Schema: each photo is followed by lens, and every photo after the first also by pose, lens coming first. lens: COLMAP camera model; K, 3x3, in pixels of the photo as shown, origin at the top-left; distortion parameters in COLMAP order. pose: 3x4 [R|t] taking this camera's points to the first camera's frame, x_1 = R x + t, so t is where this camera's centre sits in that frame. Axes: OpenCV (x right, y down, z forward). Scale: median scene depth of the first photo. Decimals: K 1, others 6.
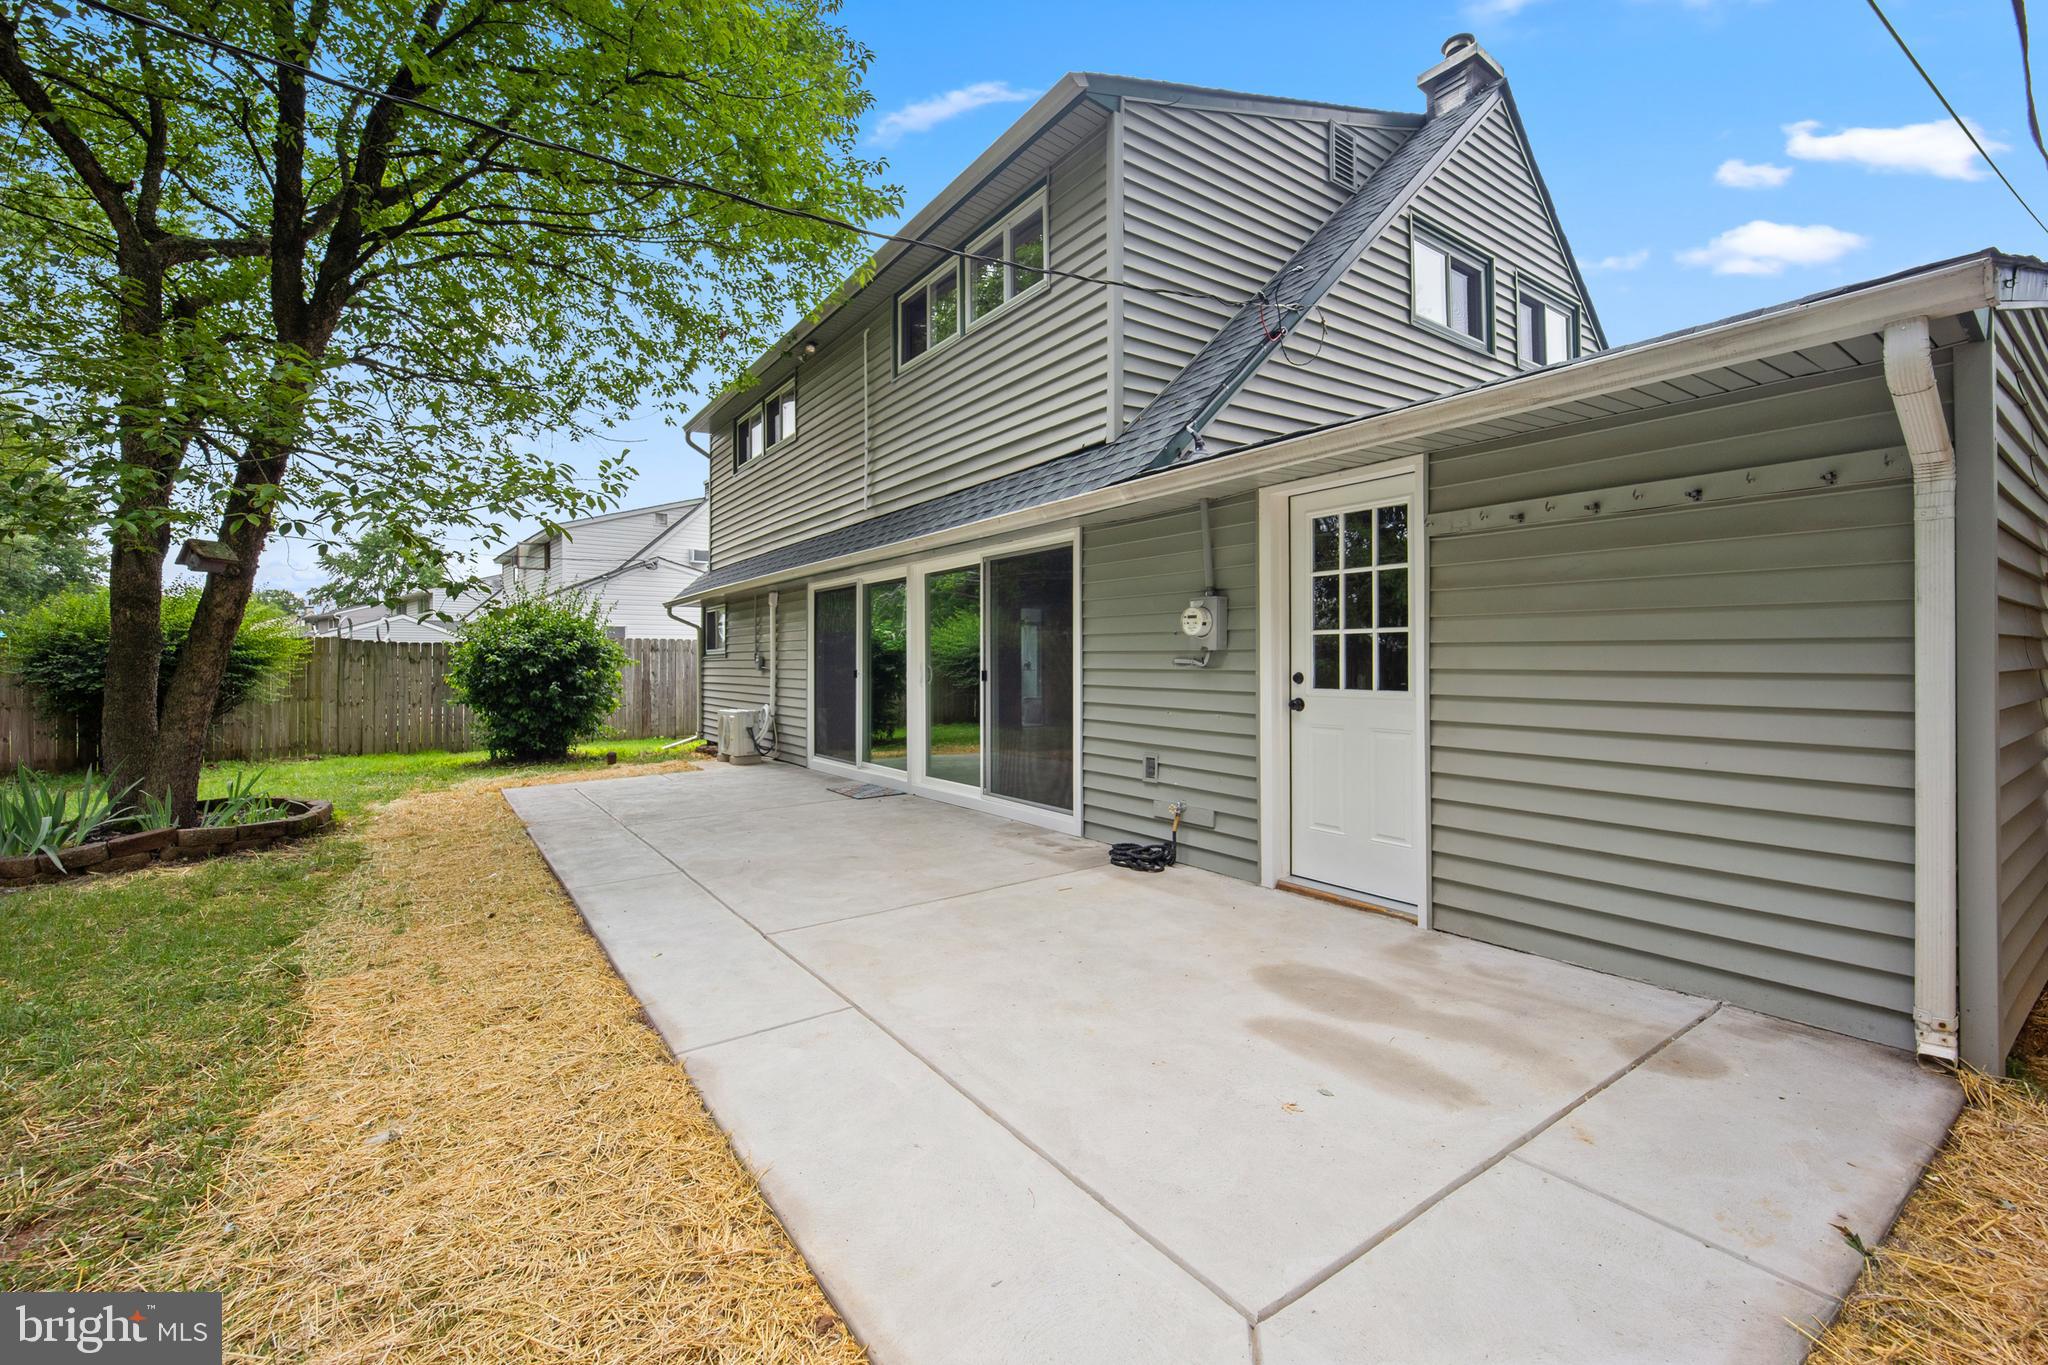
lens RADIAL K [[889.5, 0, 1024.0], [0, 889.5, 682.5], [0, 0, 1]] dist [-0.002086, -0.000046]
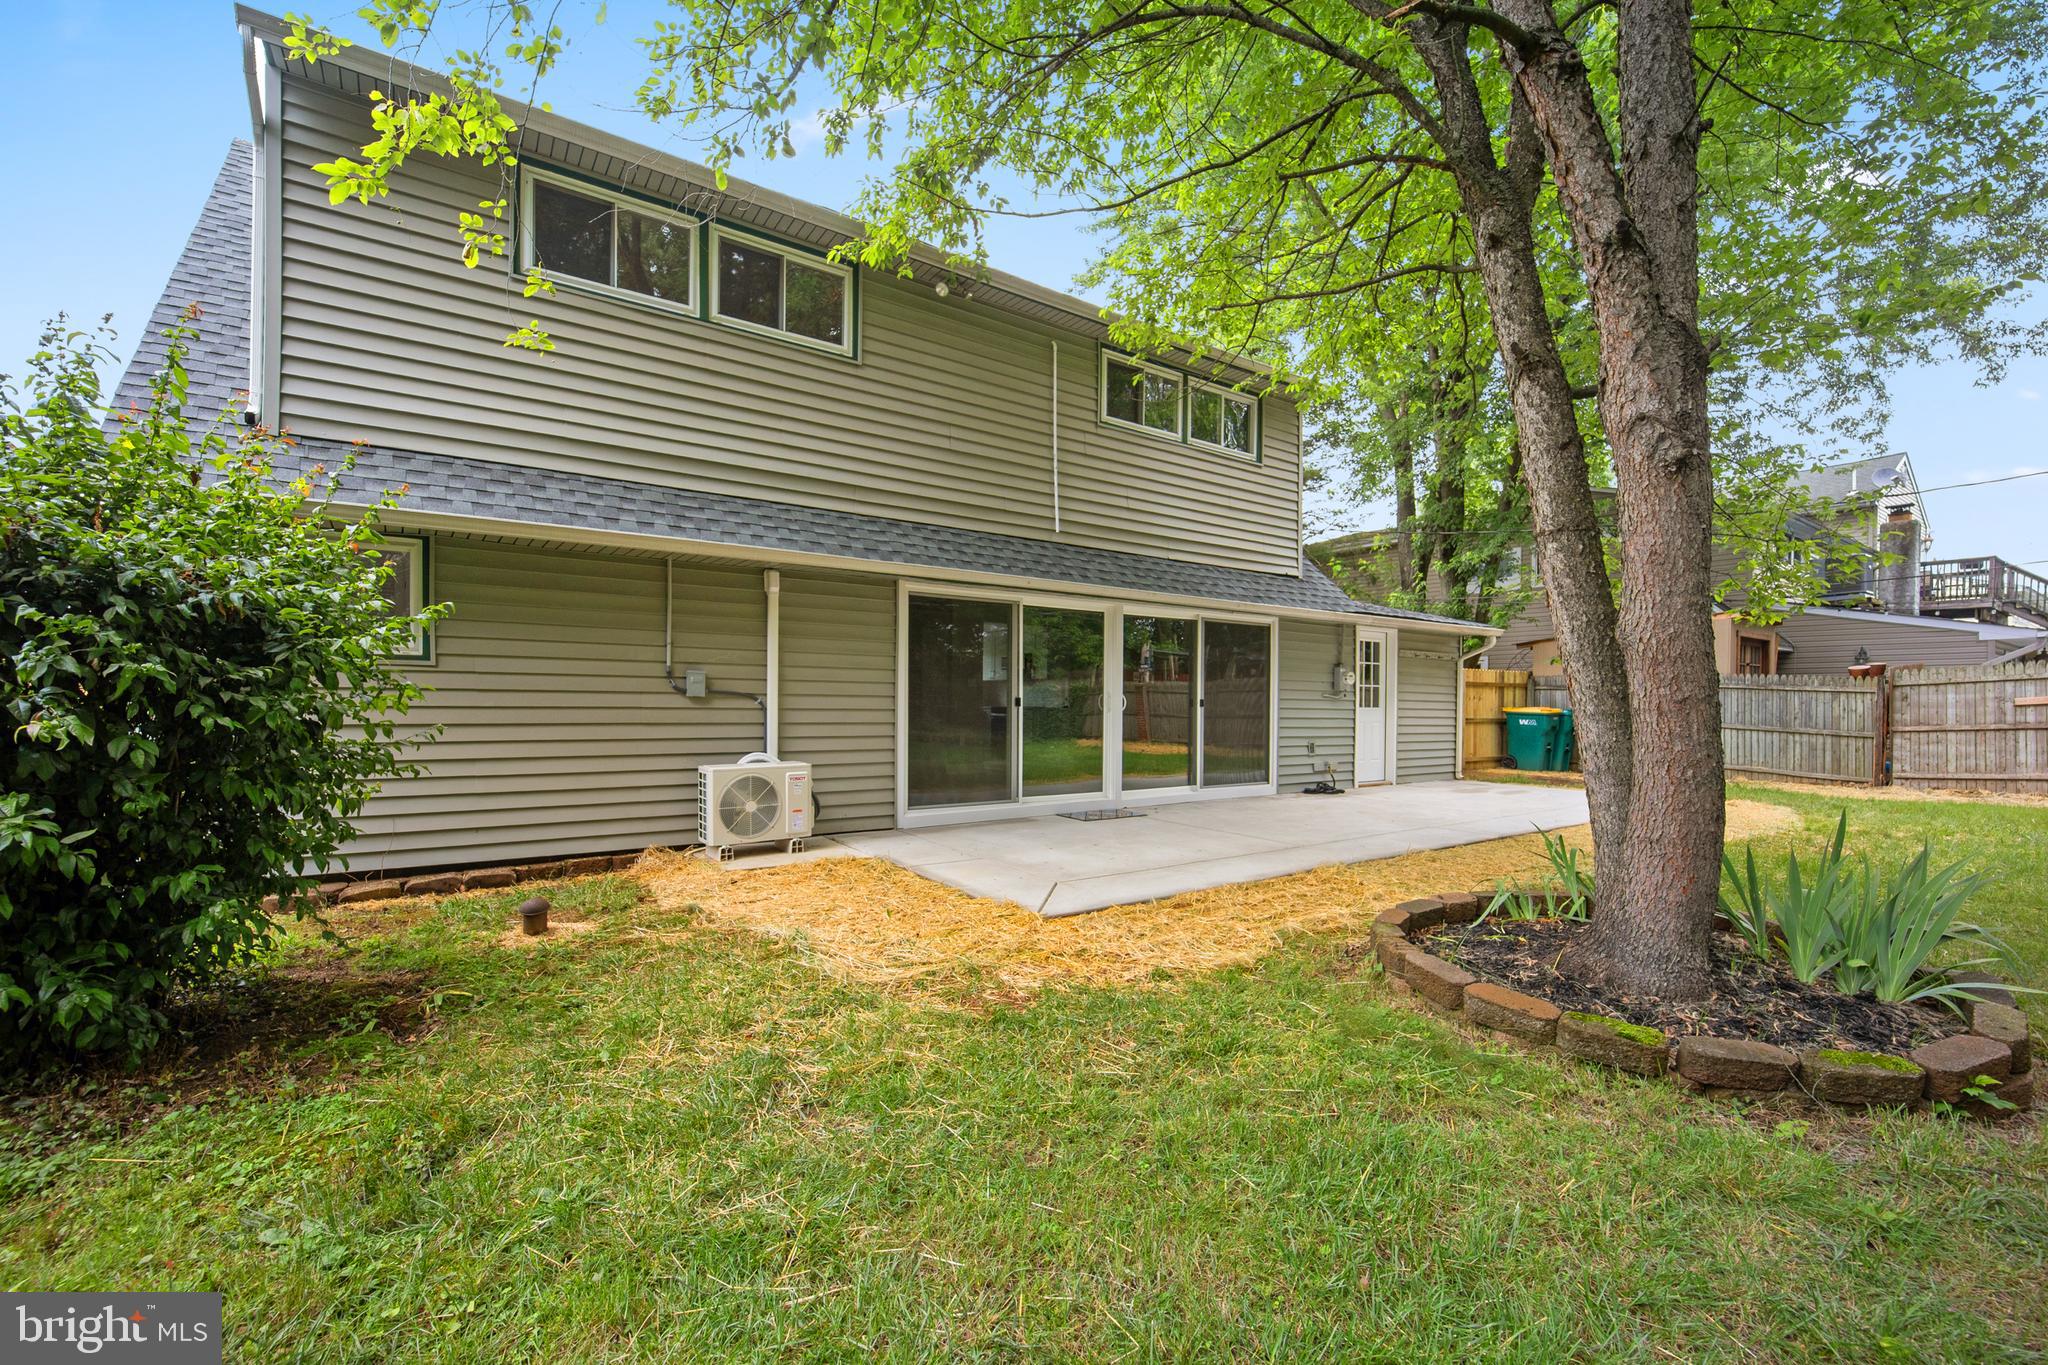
lens RADIAL K [[889.5, 0, 1024.0], [0, 889.5, 682.5], [0, 0, 1]] dist [-0.002086, -0.000046]
pose [[-0.029902, 0.002691, 0.999549, -1.534710], [0.001559, 0.999995, -0.002646, -0.039190], [-0.999552, 0.001479, -0.029907, 1.424656]]
